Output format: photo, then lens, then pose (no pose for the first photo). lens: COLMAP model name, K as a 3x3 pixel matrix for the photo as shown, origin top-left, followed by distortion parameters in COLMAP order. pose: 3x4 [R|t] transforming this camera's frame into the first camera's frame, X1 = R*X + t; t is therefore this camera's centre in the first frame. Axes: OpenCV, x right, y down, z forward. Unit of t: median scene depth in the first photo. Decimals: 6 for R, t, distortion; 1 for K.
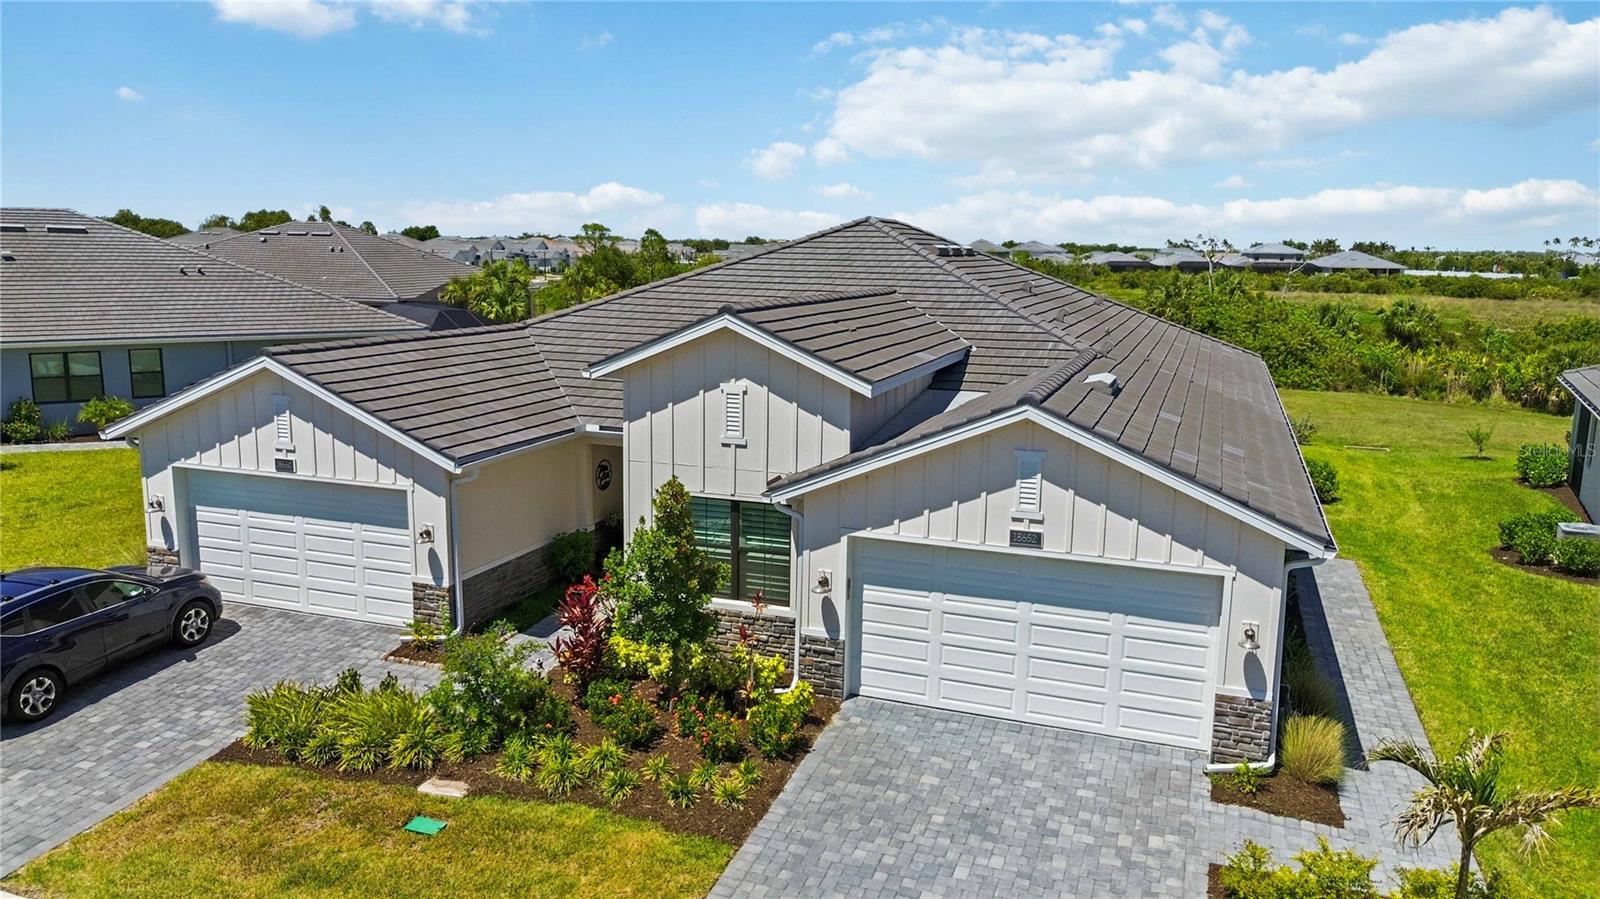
lens RADIAL K [[1130.9, 0, 805.2], [0, 1130.9, 447.1], [0, 0, 1]] dist [0.050715, -0.044805]
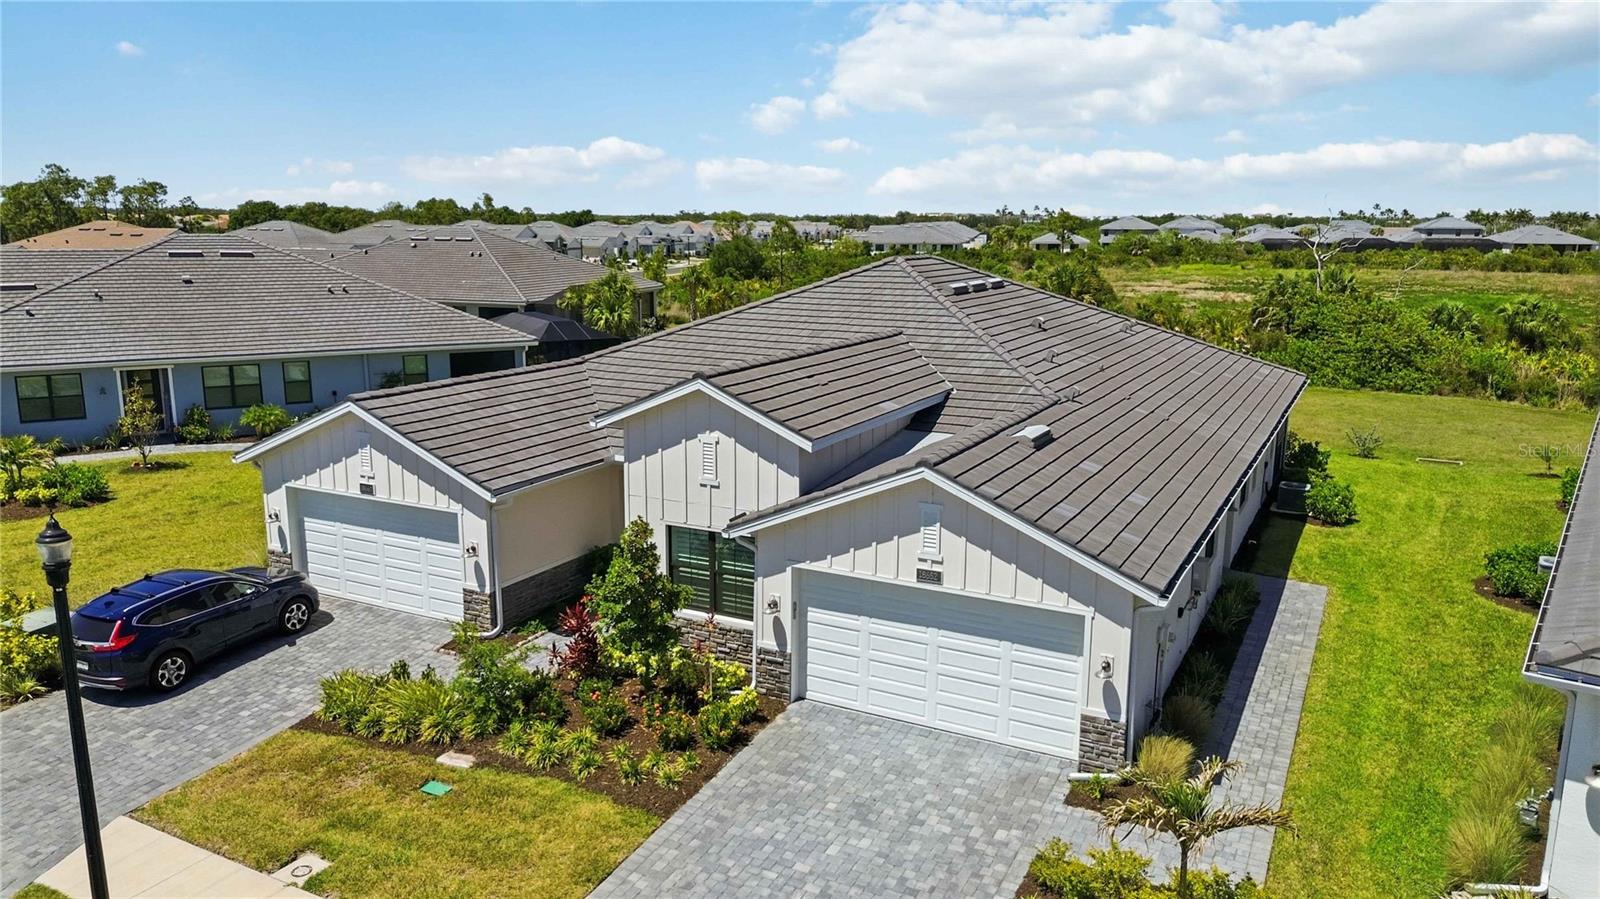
lens RADIAL K [[1130.9, 0, 805.2], [0, 1130.9, 447.1], [0, 0, 1]] dist [0.050715, -0.044805]
pose [[0.991171, 0.015861, -0.131637, 0.202952], [-0.012946, 0.999652, 0.022974, -0.074605], [0.131955, -0.021067, 0.991032, -0.179985]]
